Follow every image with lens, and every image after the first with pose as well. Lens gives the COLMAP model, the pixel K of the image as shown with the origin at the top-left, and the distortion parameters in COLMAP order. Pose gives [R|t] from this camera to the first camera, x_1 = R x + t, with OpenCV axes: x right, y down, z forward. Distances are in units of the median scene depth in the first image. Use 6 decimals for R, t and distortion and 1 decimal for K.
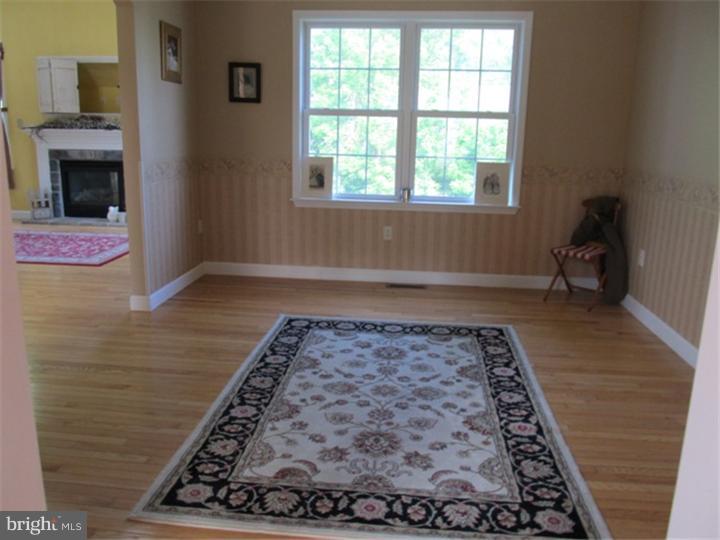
lens RADIAL K [[595.1, 0, 360.6], [0, 595.1, 270.1], [0, 0, 1]] dist [-0.060003, 0.002648]
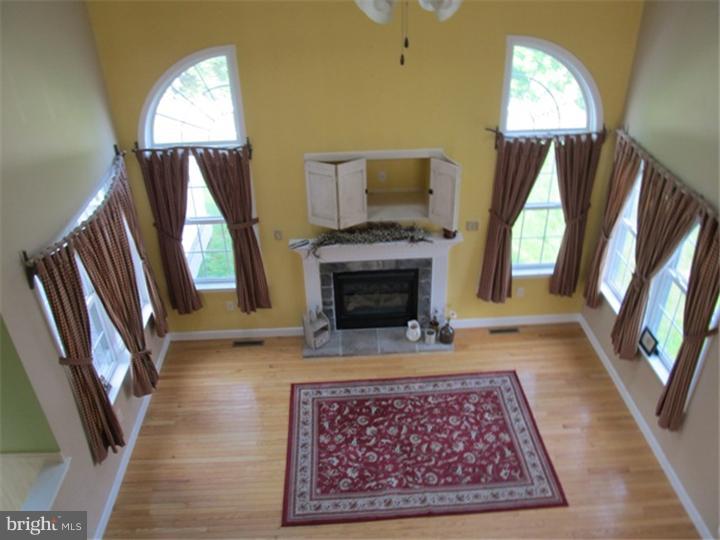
lens RADIAL K [[595.1, 0, 359.7], [0, 595.1, 265.8], [0, 0, 1]] dist [-0.060003, 0.002648]
pose [[0.988445, -0.120515, 0.091943, -0.561029], [0.087387, 0.948658, 0.303992, -0.444742], [-0.123858, -0.292445, 0.948227, 0.241142]]
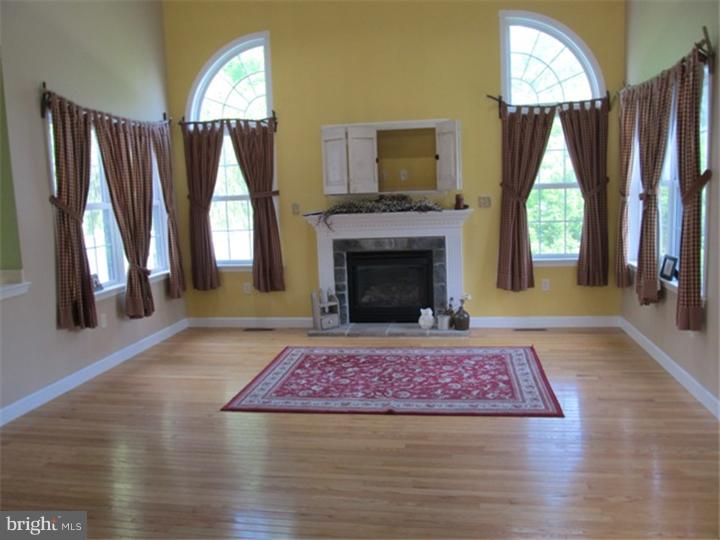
lens RADIAL K [[595.1, 0, 359.8], [0, 595.1, 265.4], [0, 0, 1]] dist [-0.060003, 0.002648]
pose [[0.995233, -0.056827, -0.079262, -0.441140], [0.046702, 0.991156, -0.124216, -0.070947], [0.085620, 0.119922, 0.989084, 0.209506]]
